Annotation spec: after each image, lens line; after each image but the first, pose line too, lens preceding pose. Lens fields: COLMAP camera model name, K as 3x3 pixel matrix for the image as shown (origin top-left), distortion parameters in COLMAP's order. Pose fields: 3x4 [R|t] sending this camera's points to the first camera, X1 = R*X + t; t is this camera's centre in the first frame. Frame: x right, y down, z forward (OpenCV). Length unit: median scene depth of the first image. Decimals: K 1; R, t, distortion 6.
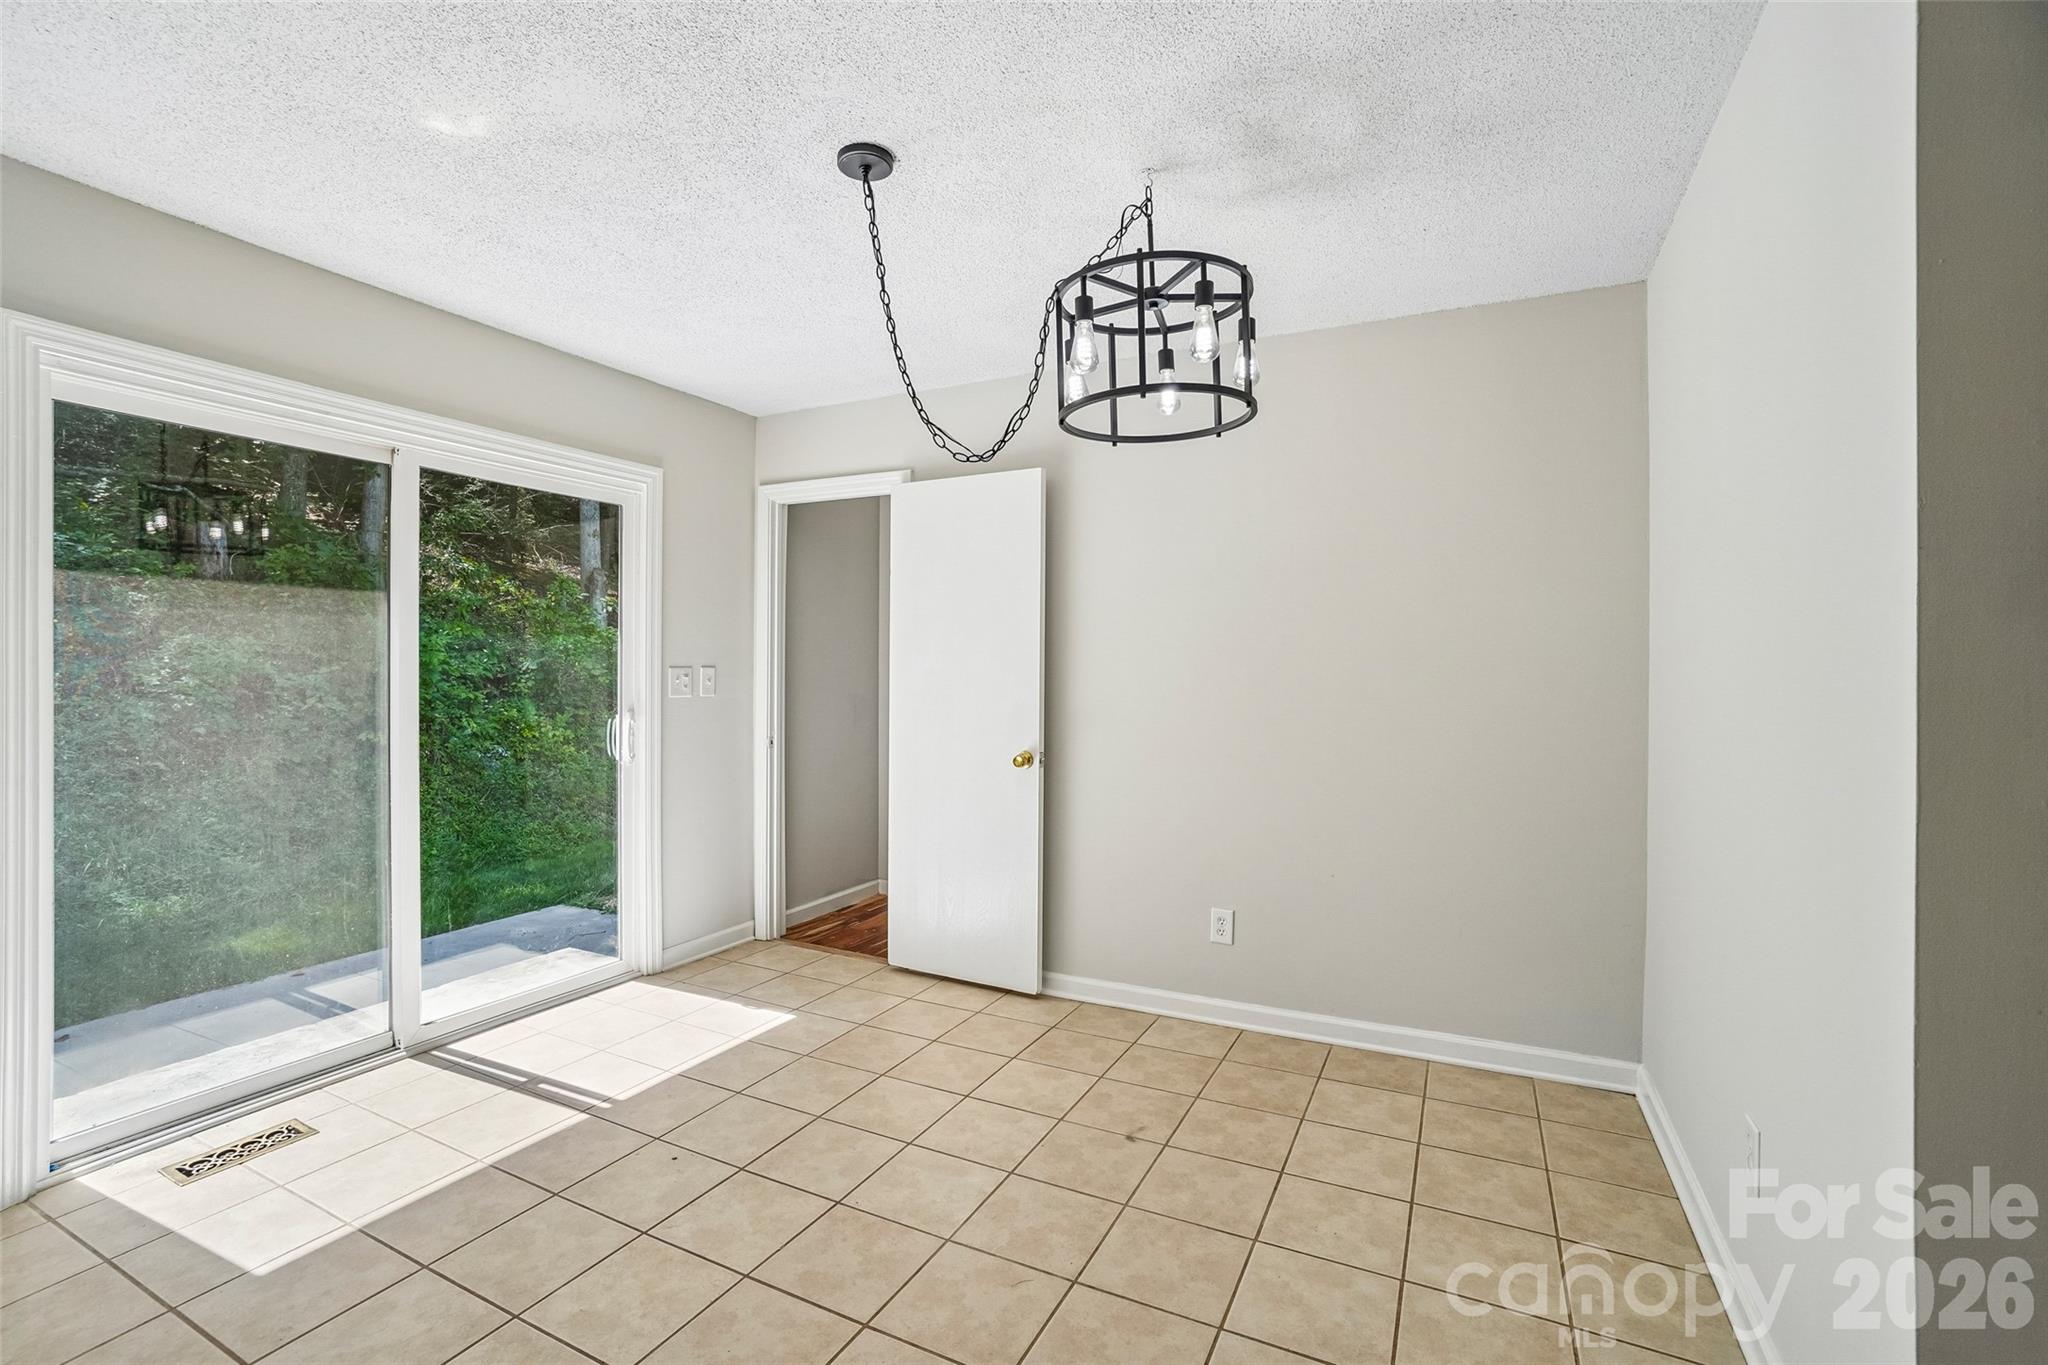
lens RADIAL K [[911.2, 0, 1018.1], [0, 911.2, 669.2], [0, 0, 1]] dist [-0.054602, 0.016713]
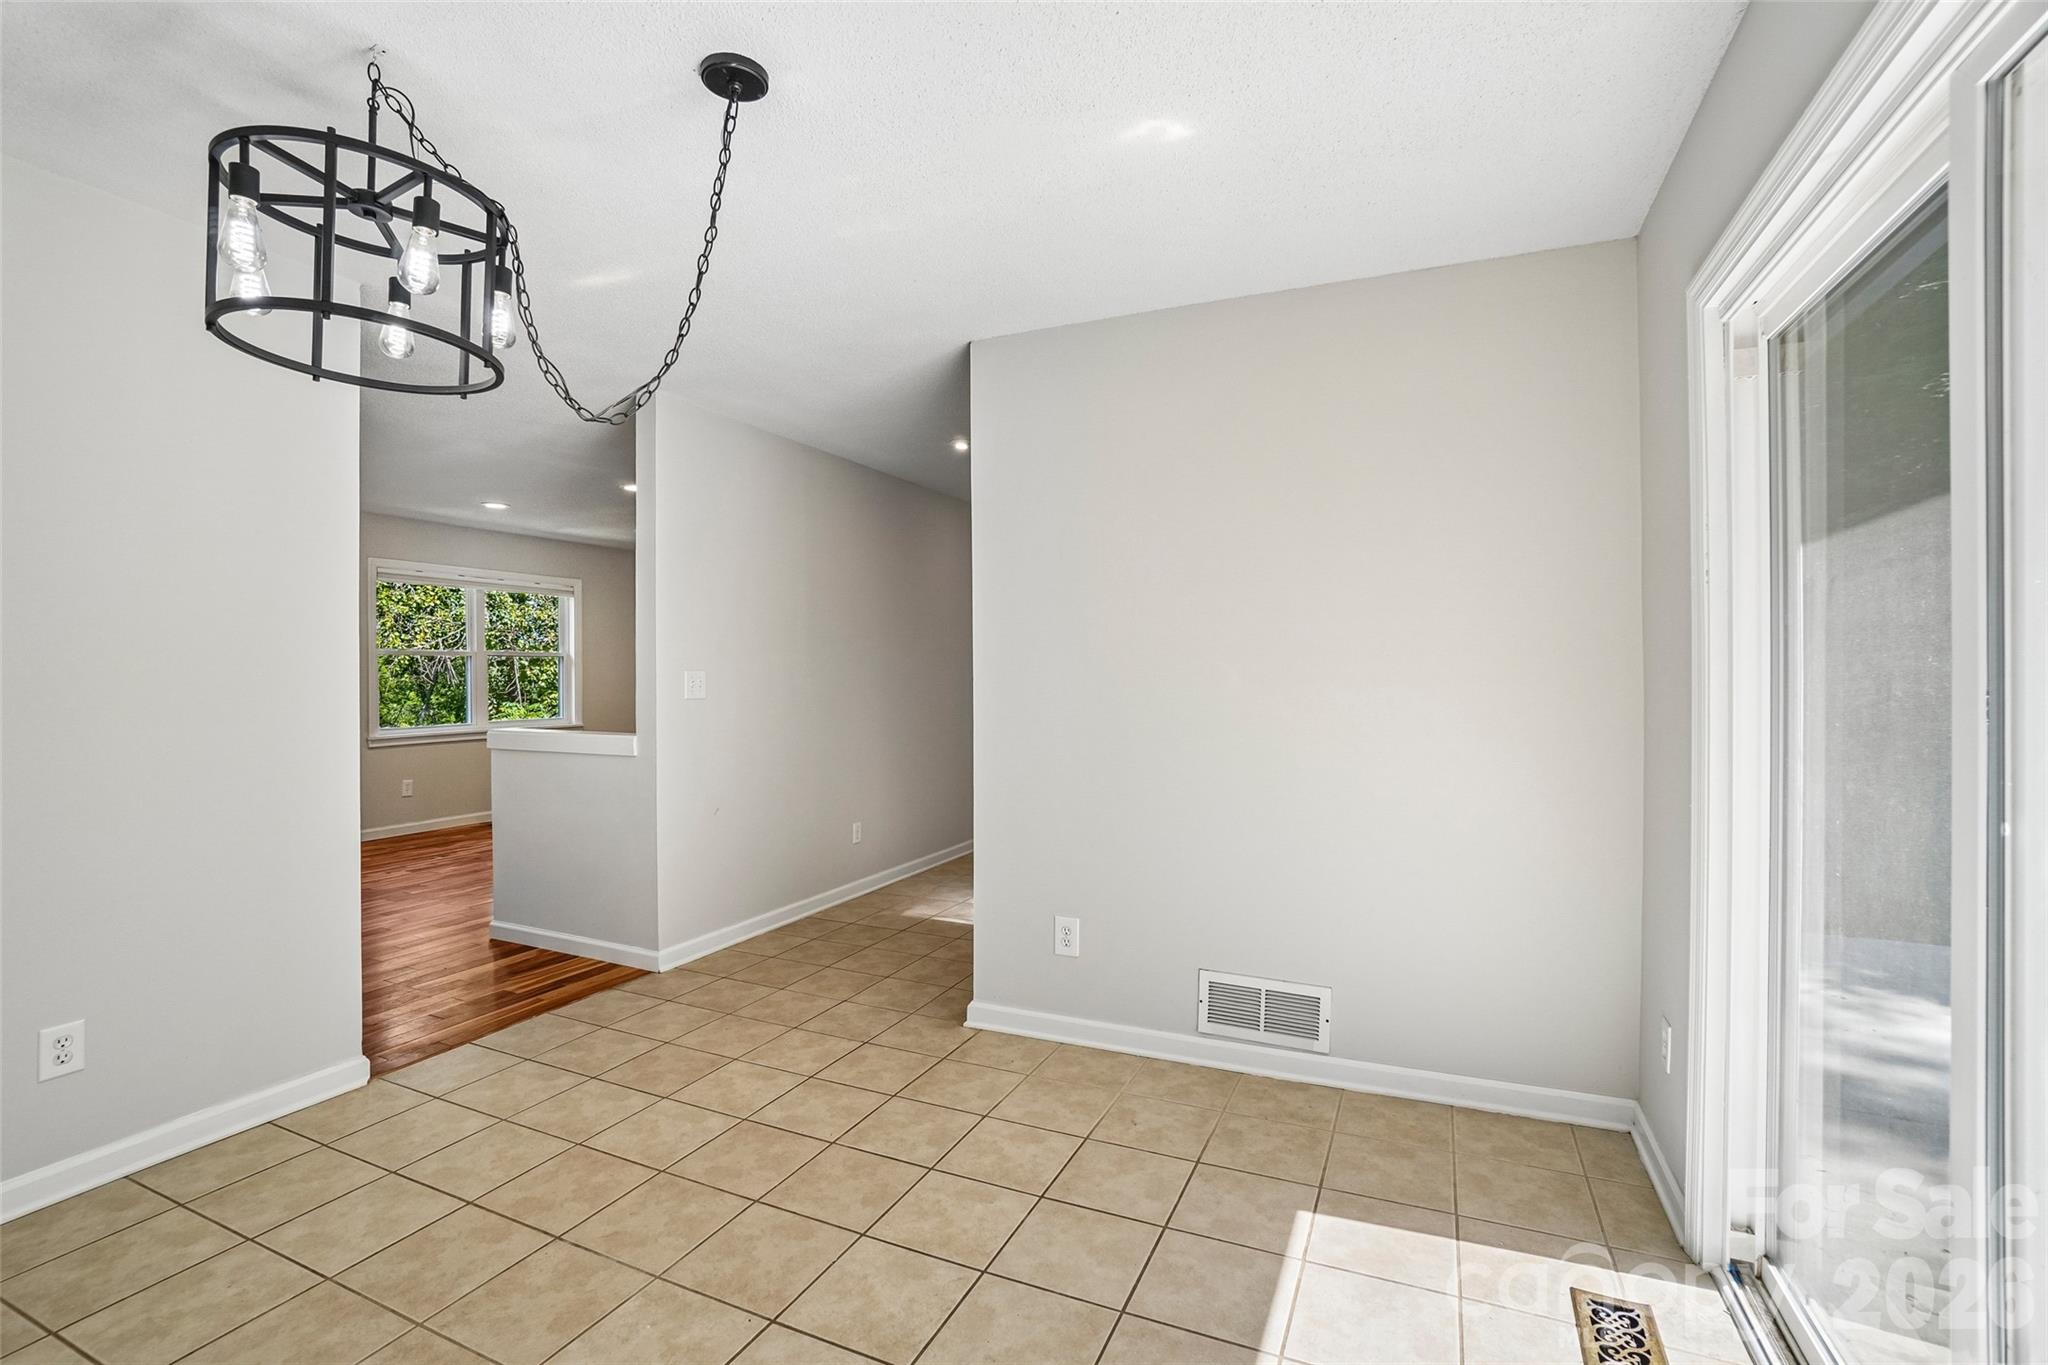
lens RADIAL K [[911.2, 0, 1016.7], [0, 911.2, 680.4], [0, 0, 1]] dist [-0.054602, 0.016713]
pose [[-0.999281, -0.001495, -0.037883, -0.302098], [-0.001395, 0.999995, -0.002664, 0.008983], [0.037887, -0.002609, -0.999279, 1.402861]]
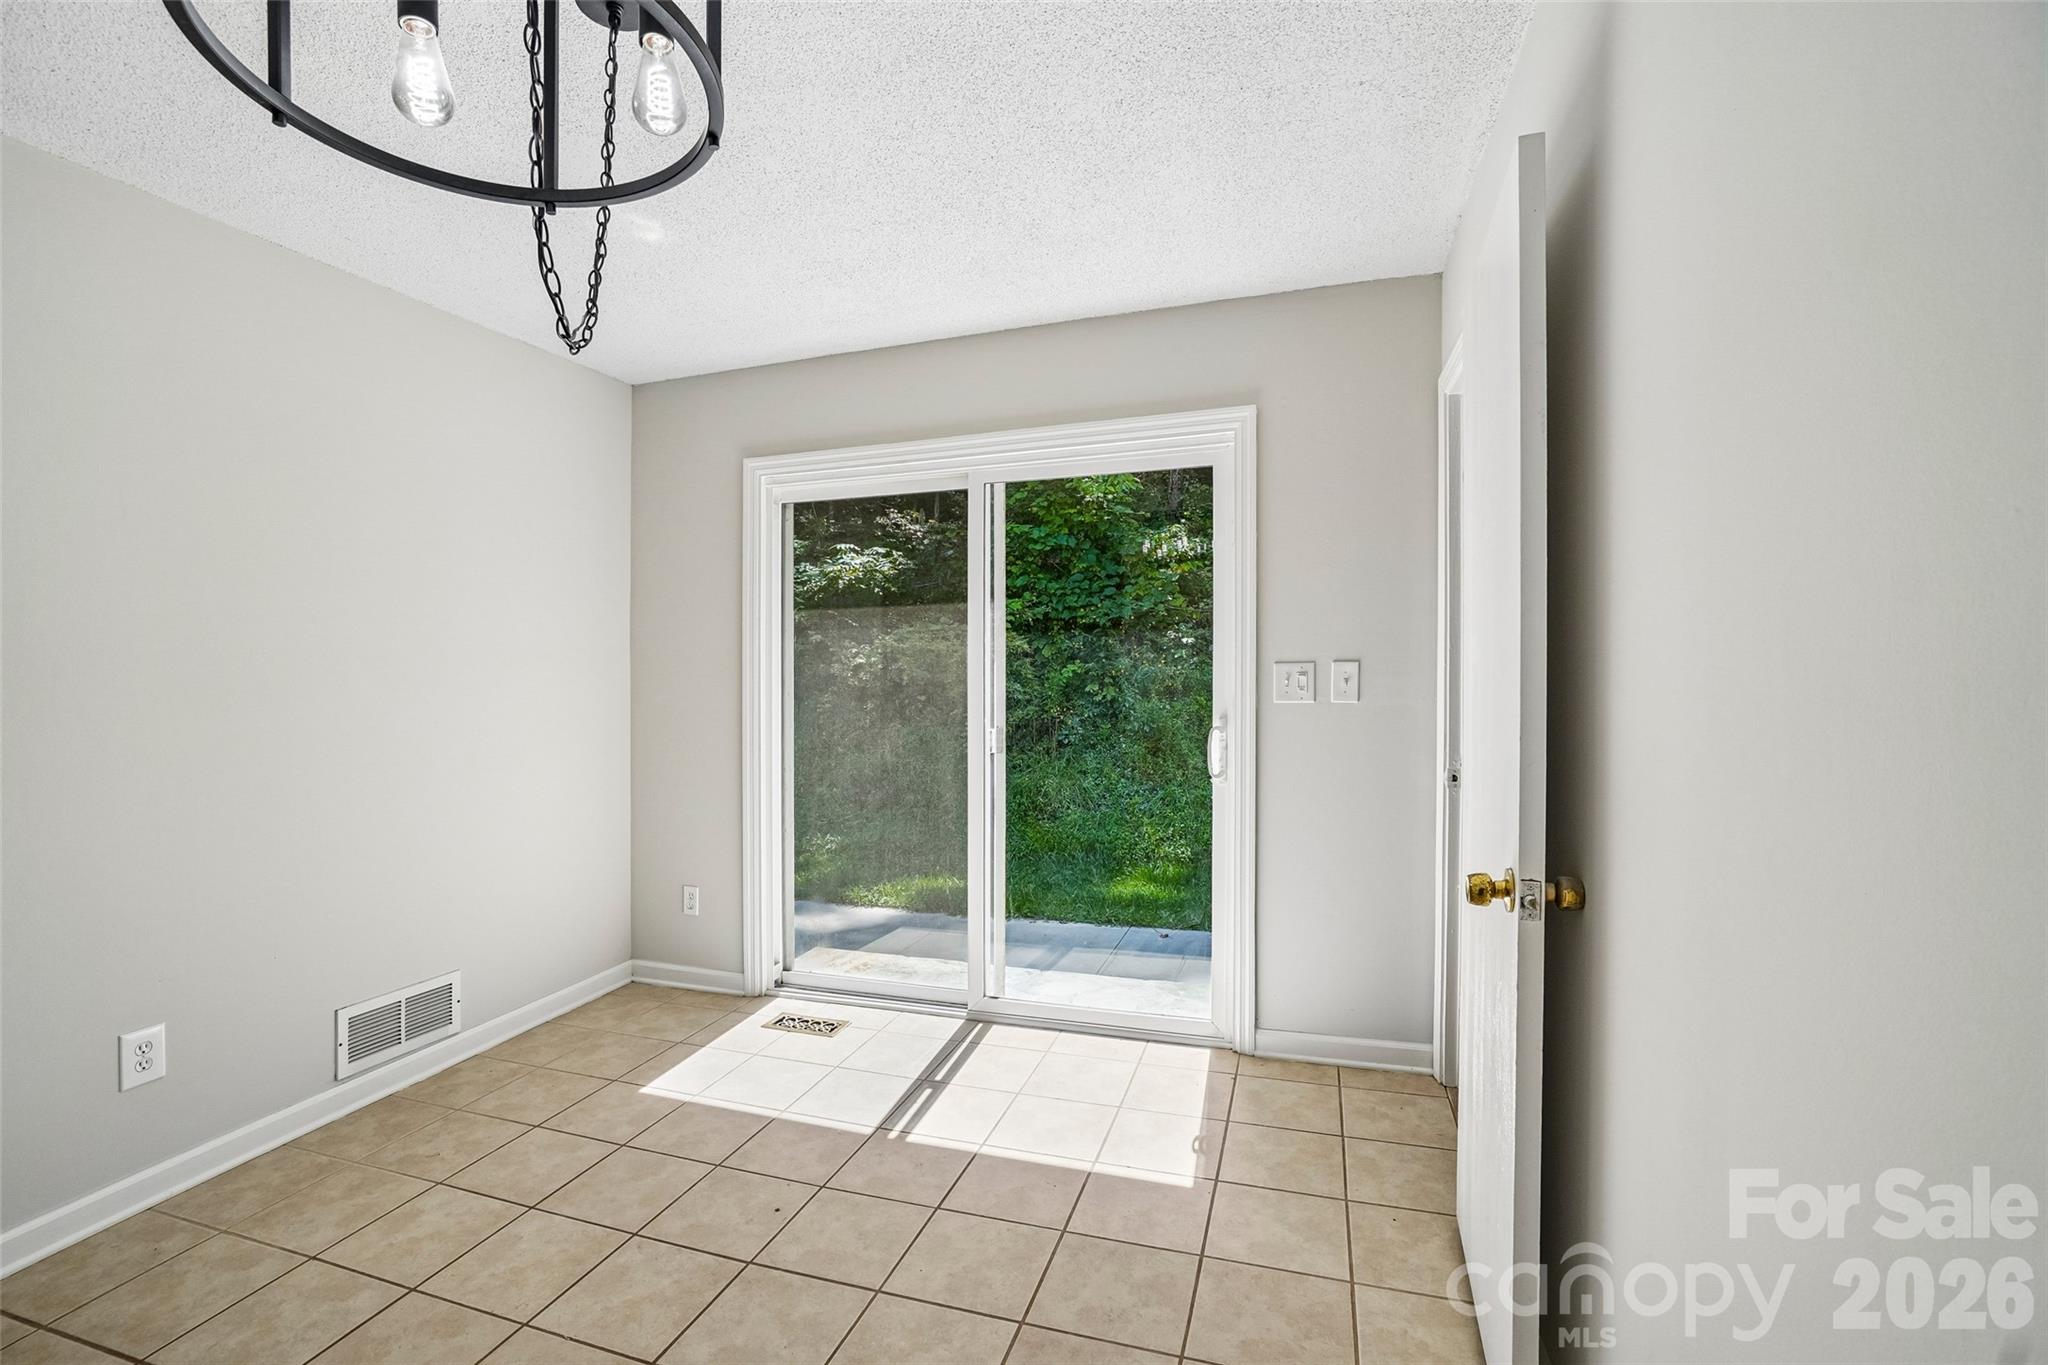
lens RADIAL K [[911.2, 0, 1012.2], [0, 911.2, 684.4], [0, 0, 1]] dist [-0.054602, 0.016713]
pose [[0.145094, 0.011998, -0.989345, 0.460312], [0.019452, 0.999699, 0.014976, 0.000008], [0.989227, -0.021417, 0.144817, 0.931975]]
